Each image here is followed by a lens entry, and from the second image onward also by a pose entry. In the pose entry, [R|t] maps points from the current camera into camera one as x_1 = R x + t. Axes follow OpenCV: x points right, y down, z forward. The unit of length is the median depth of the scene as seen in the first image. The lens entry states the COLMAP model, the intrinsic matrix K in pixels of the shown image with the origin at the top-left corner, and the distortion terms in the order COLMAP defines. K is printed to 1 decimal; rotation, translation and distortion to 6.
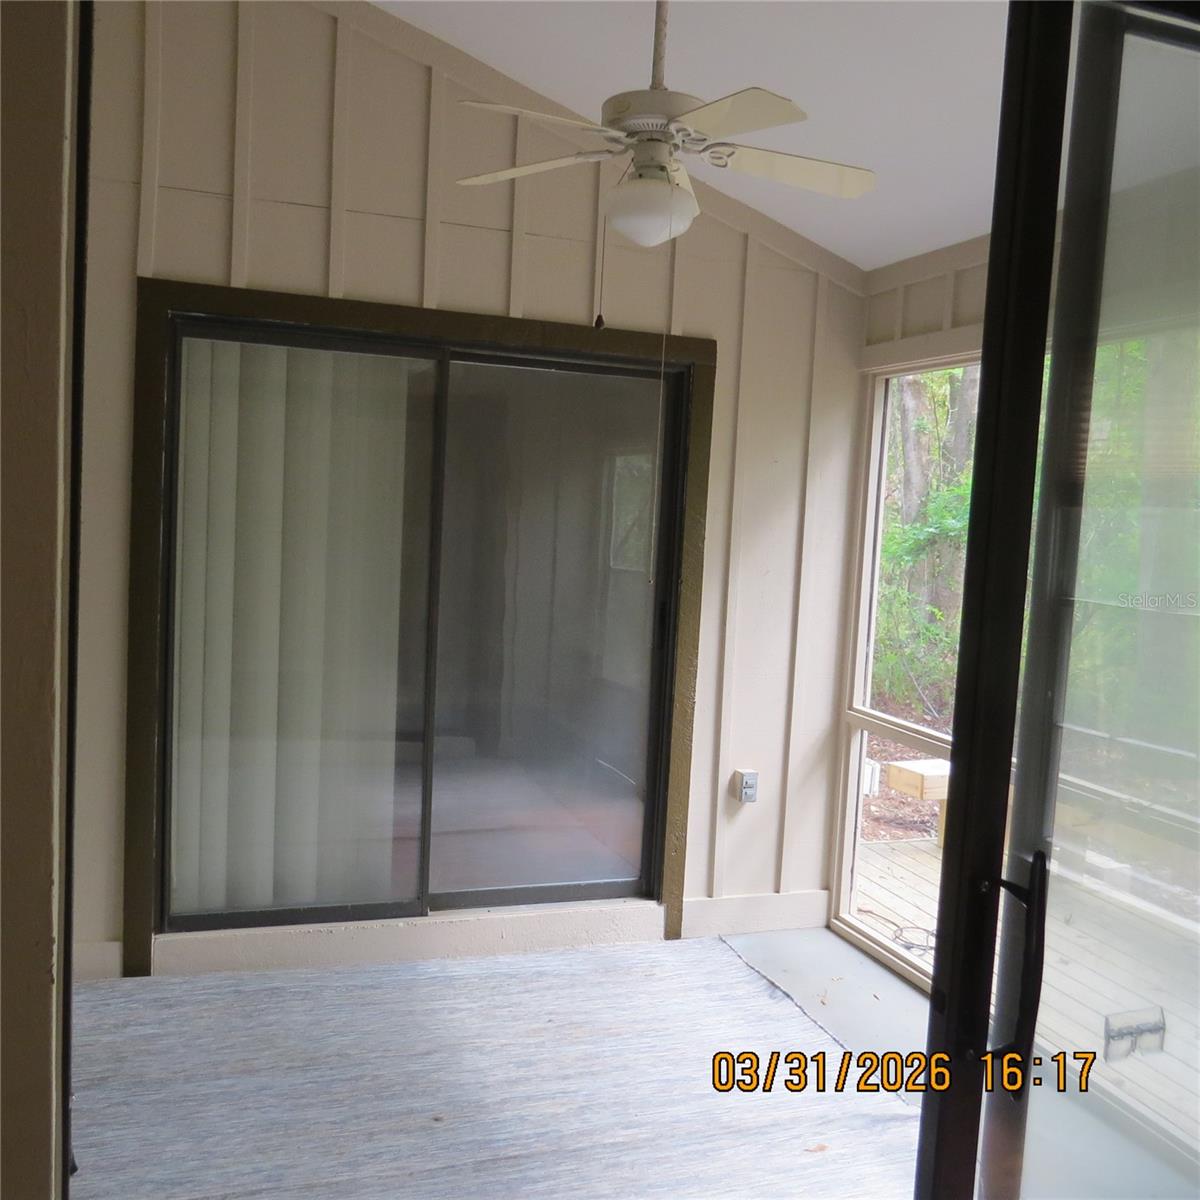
lens RADIAL K [[1149.4, 0, 605.1], [0, 1149.4, 599.8], [0, 0, 1]] dist [-0.023407, 0.000000]
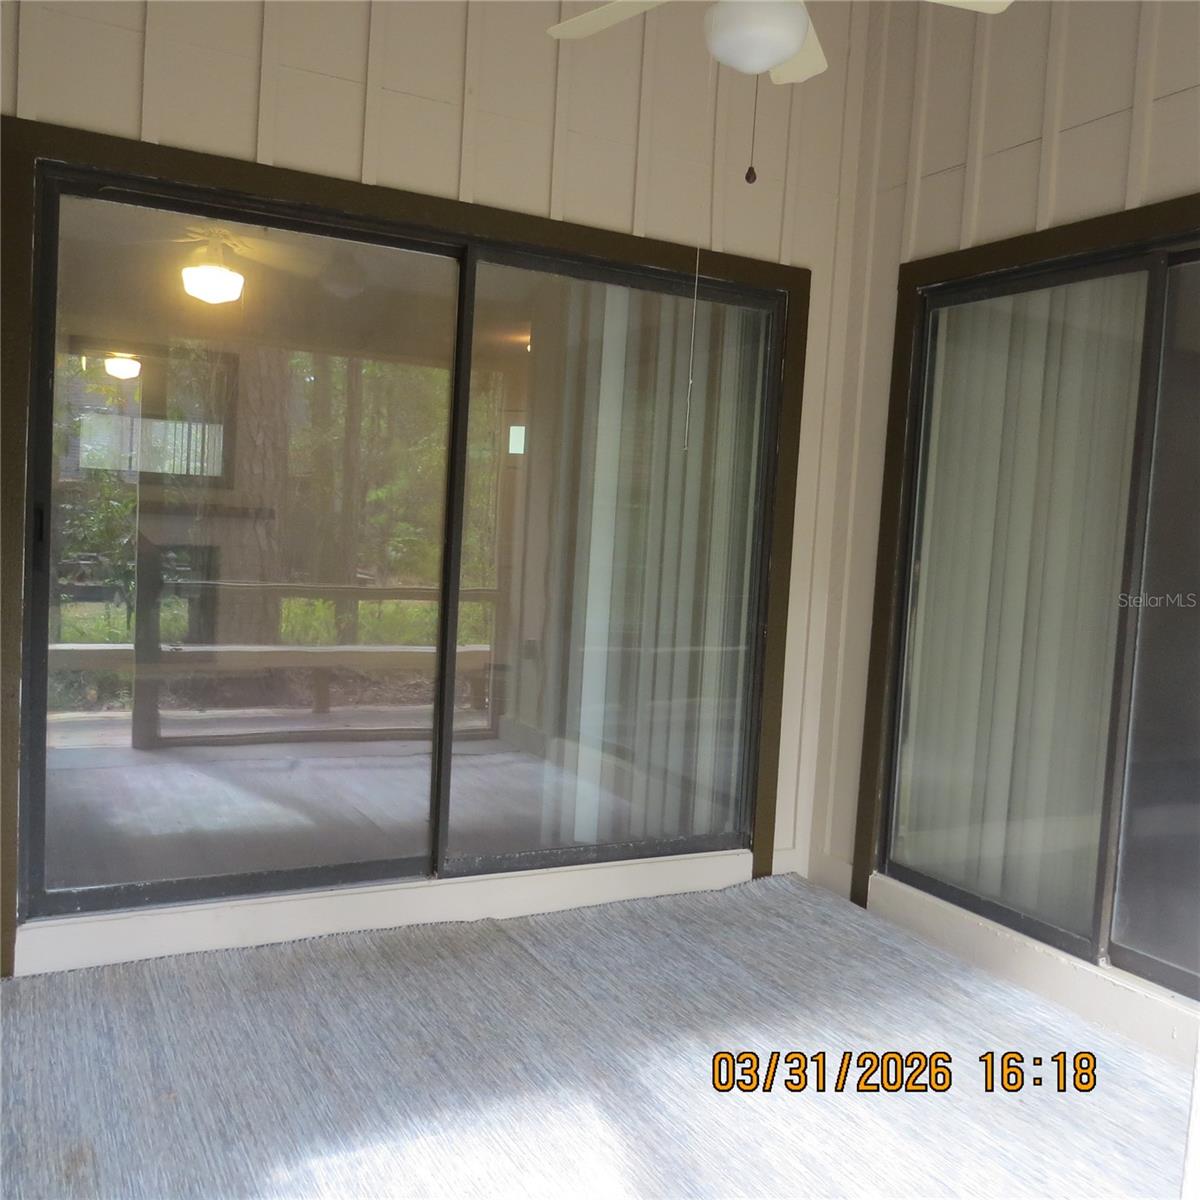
lens RADIAL K [[1149.4, 0, 602.0], [0, 1149.4, 600.8], [0, 0, 1]] dist [-0.023407, 0.000000]
pose [[0.163005, 0.021594, -0.986389, 0.652955], [-0.140048, 0.990144, -0.001468, 0.091381], [0.976635, 0.138381, 0.164423, 0.596756]]
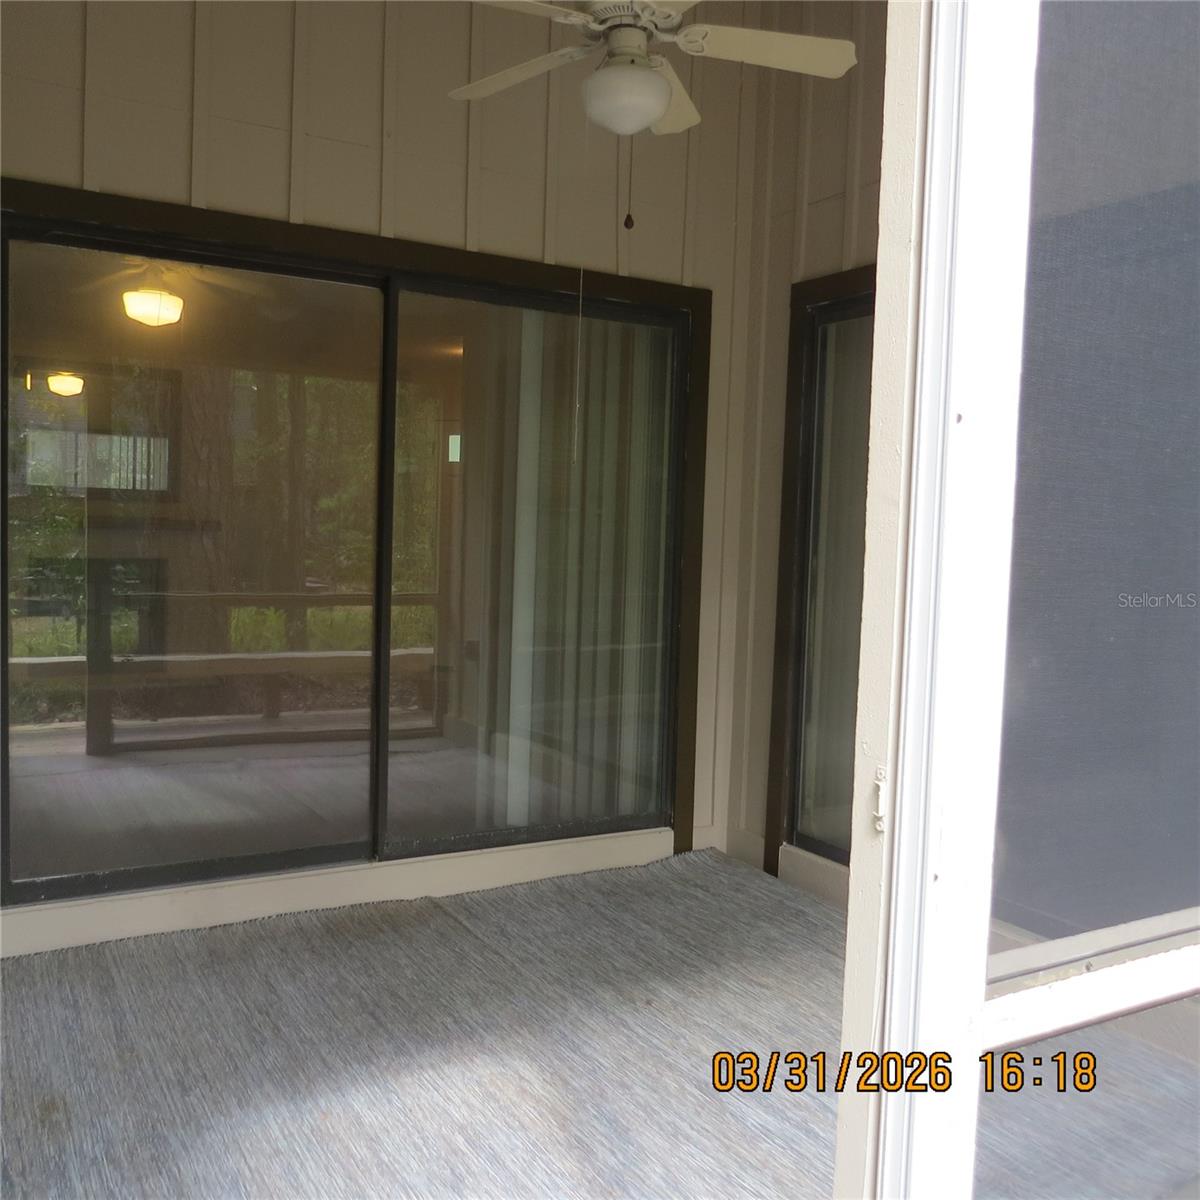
lens RADIAL K [[1149.4, 0, 603.1], [0, 1149.4, 598.7], [0, 0, 1]] dist [-0.023407, 0.000000]
pose [[0.202529, 0.013826, -0.979179, 0.750201], [-0.113234, 0.993524, -0.009393, 0.090037], [0.972708, 0.112779, 0.202782, 0.614594]]
